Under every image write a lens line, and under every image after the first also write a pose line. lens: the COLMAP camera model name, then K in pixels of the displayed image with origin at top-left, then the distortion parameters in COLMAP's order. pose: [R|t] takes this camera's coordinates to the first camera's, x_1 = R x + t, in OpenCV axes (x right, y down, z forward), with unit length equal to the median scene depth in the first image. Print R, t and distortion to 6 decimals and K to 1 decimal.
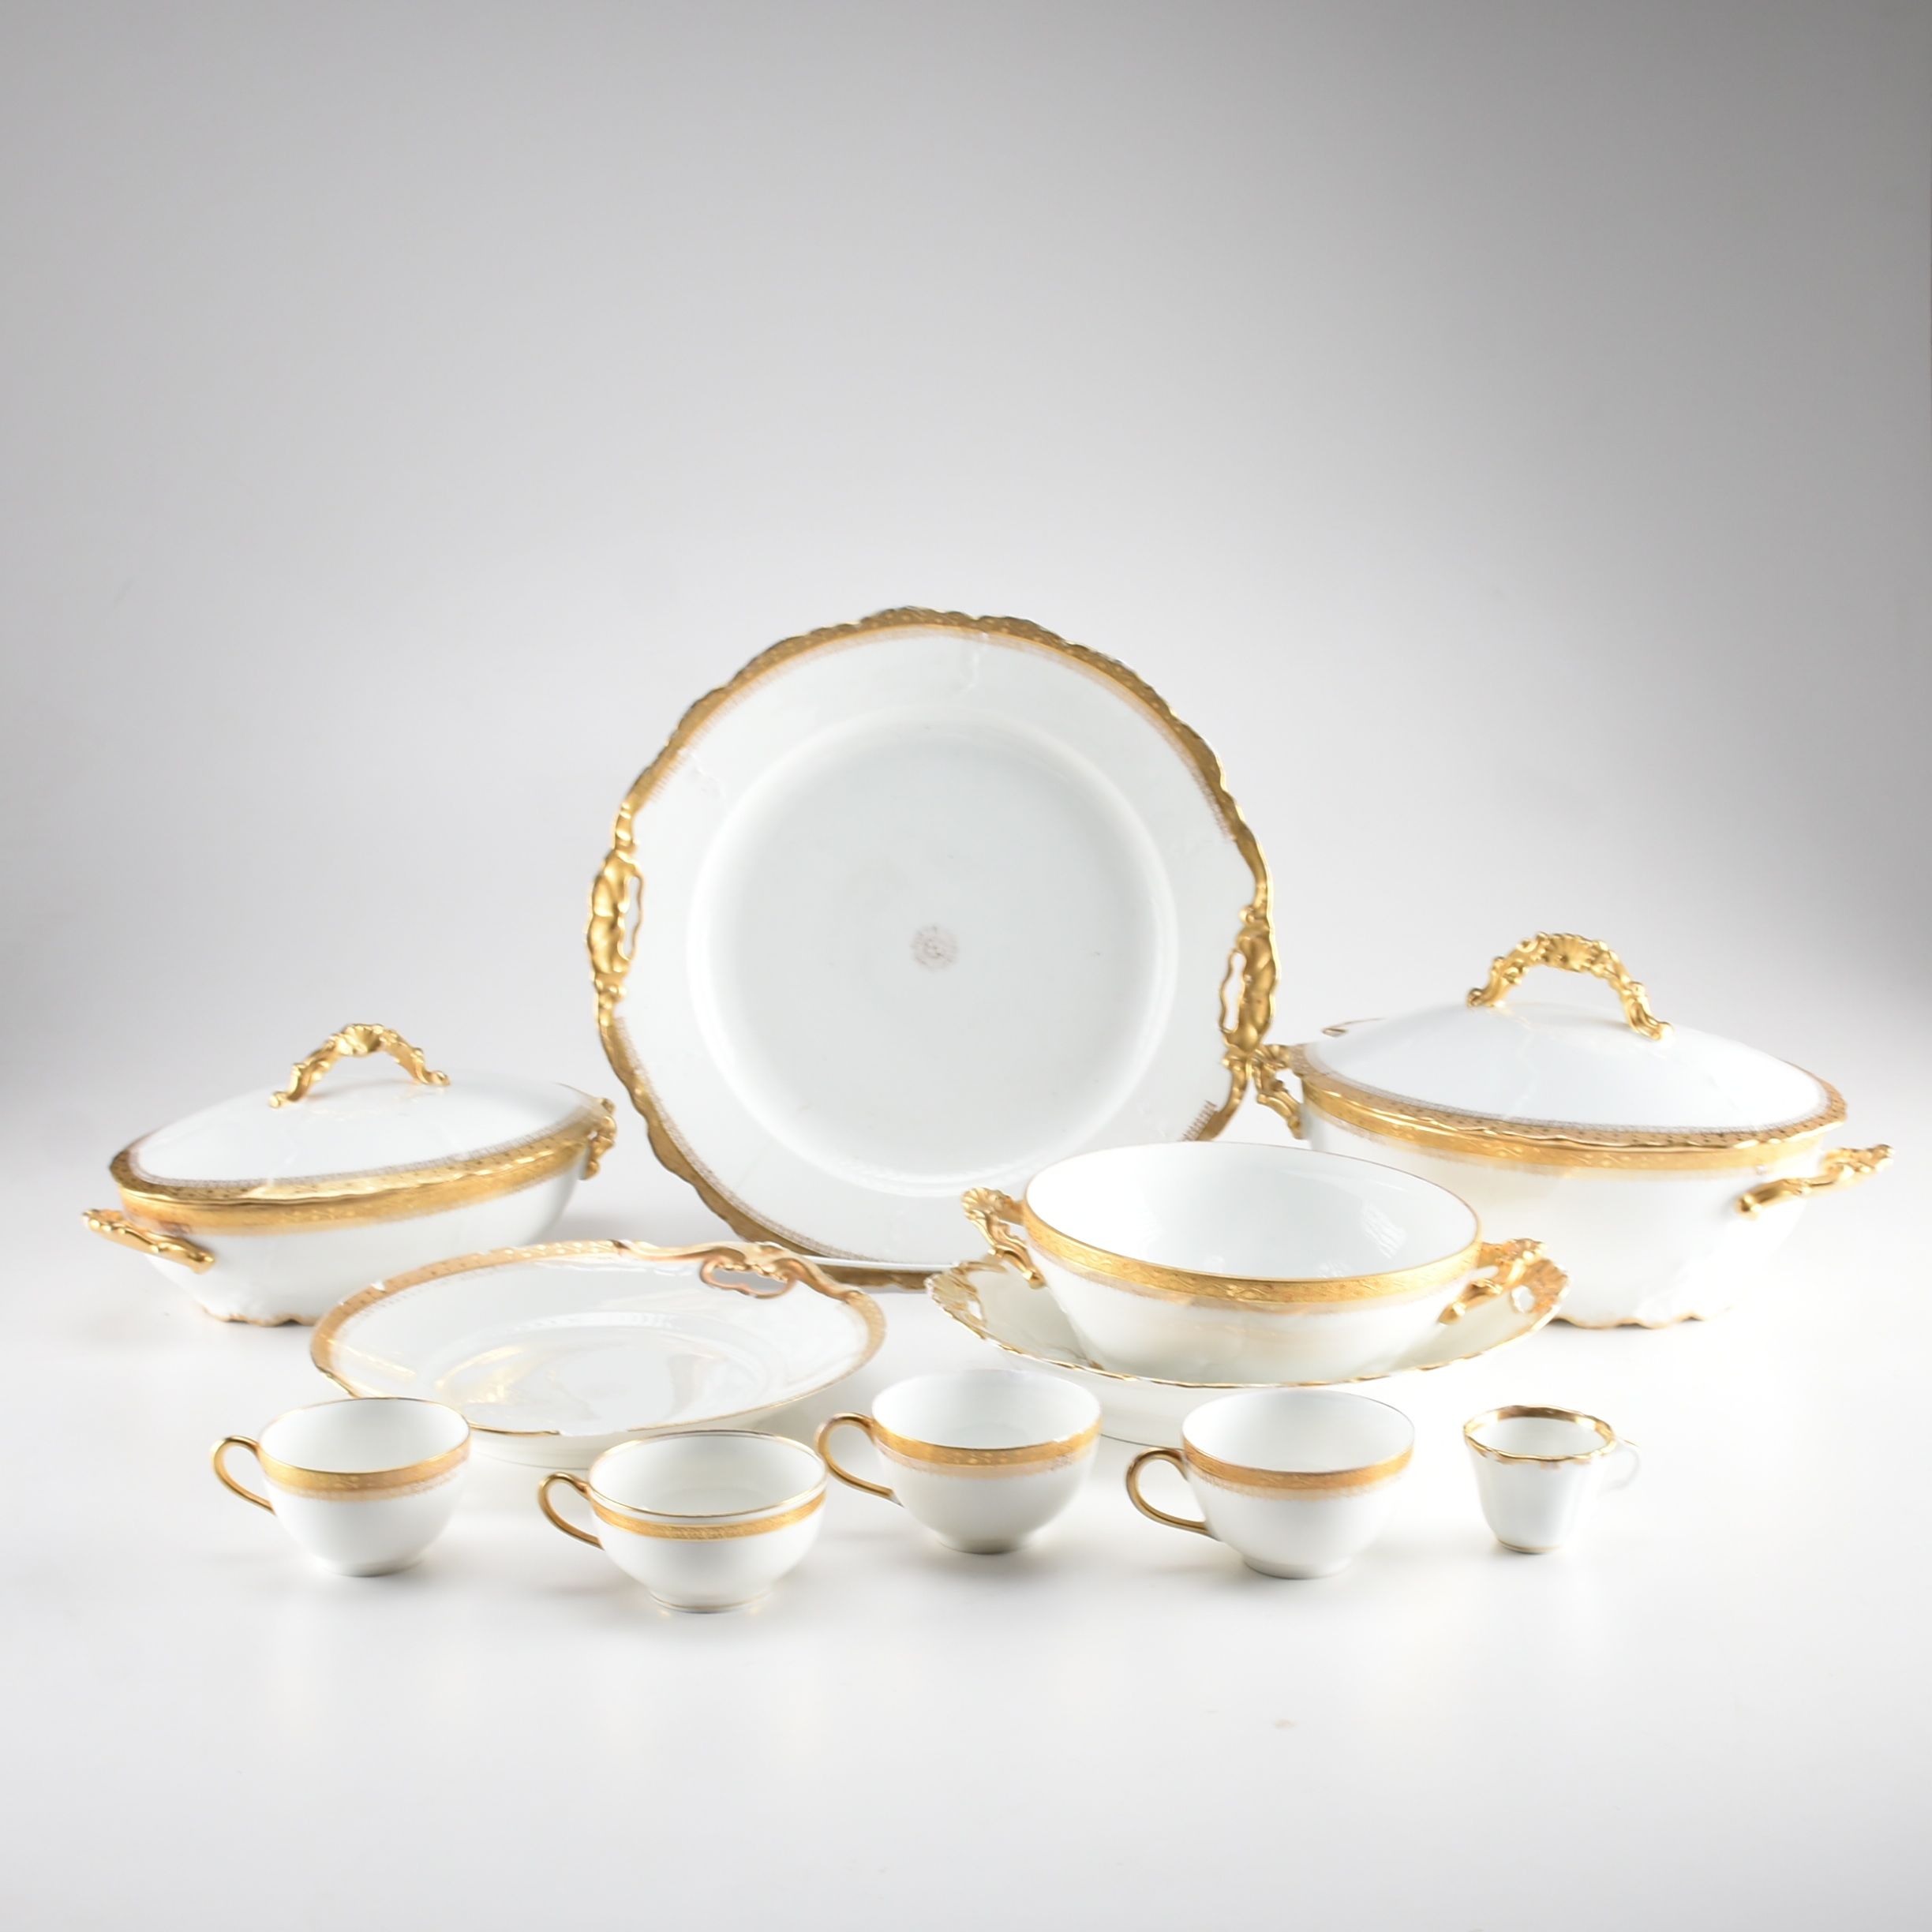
lens RADIAL K [[3910.6, 0, 968.2], [0, 3910.6, 966.2], [0, 0, 1]] dist [-0.110748, 0.000000]
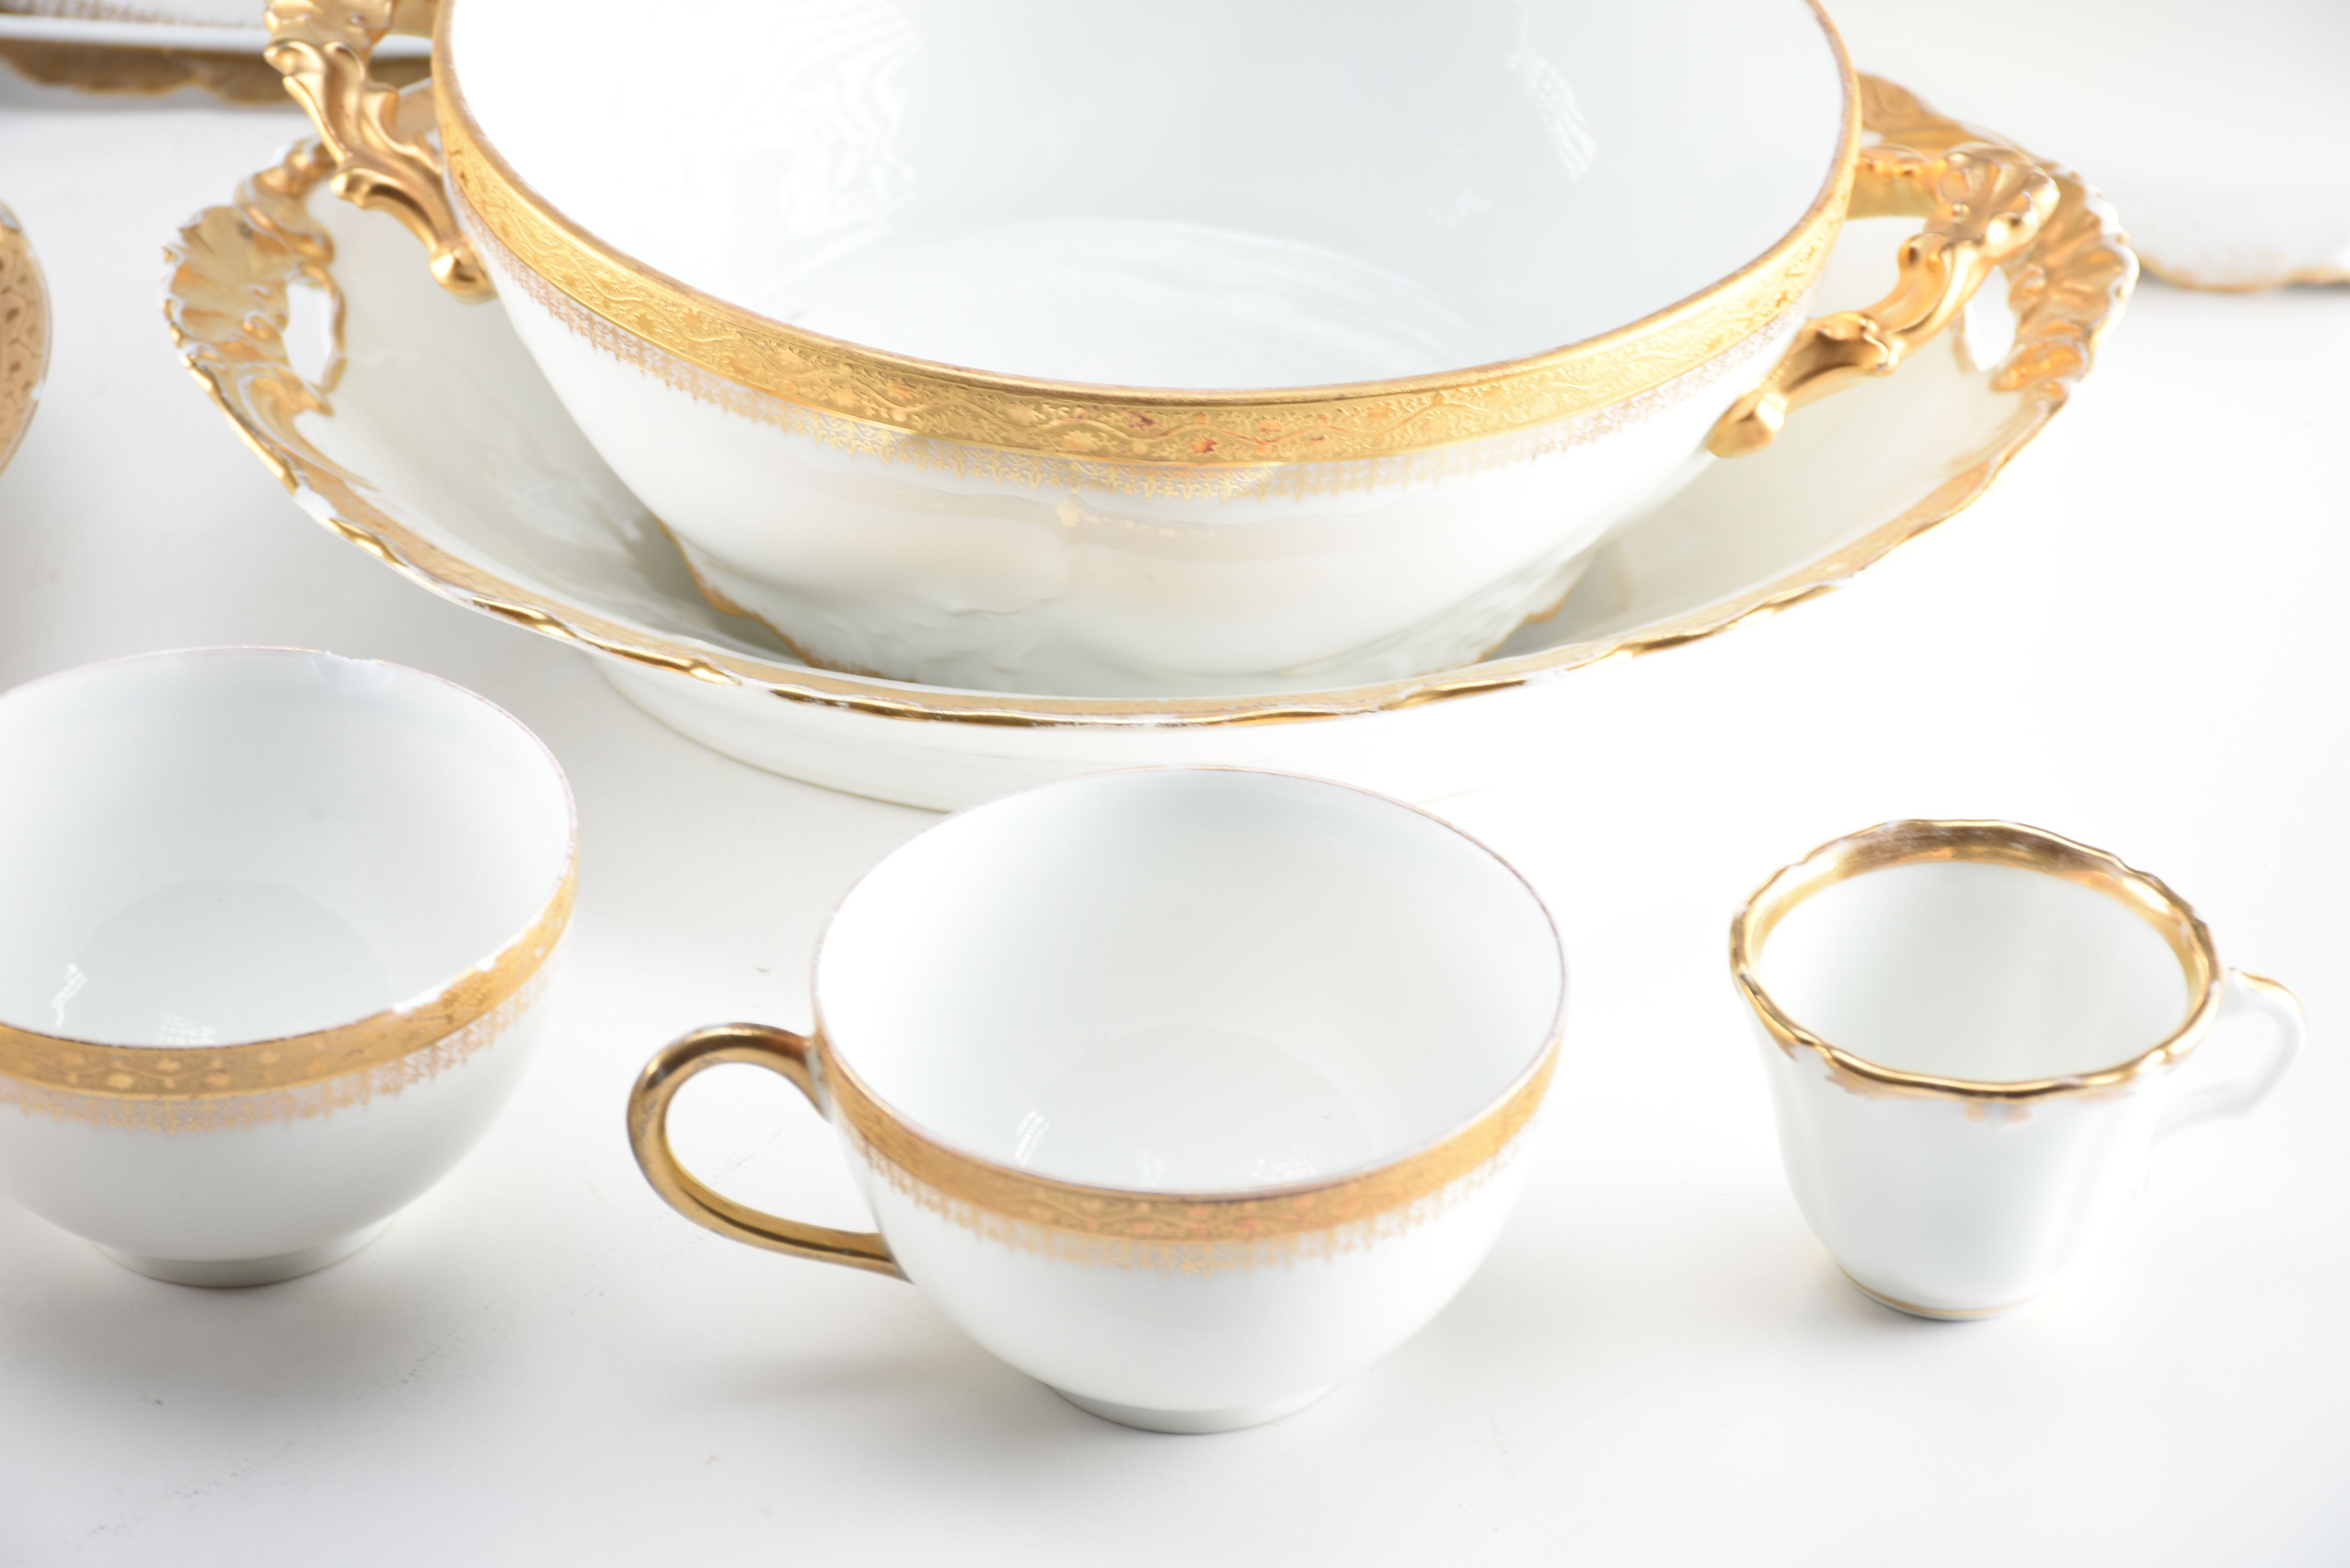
lens RADIAL K [[7470.1, 0, 1172.2], [0, 7470.1, 783.7], [0, 0, 1]] dist [0.059694, 0.000000]
pose [[0.999976, 0.005943, 0.003444, 0.078851], [-0.006702, 0.953867, 0.300156, -0.070633], [-0.001501, -0.300172, 0.953884, 0.427505]]
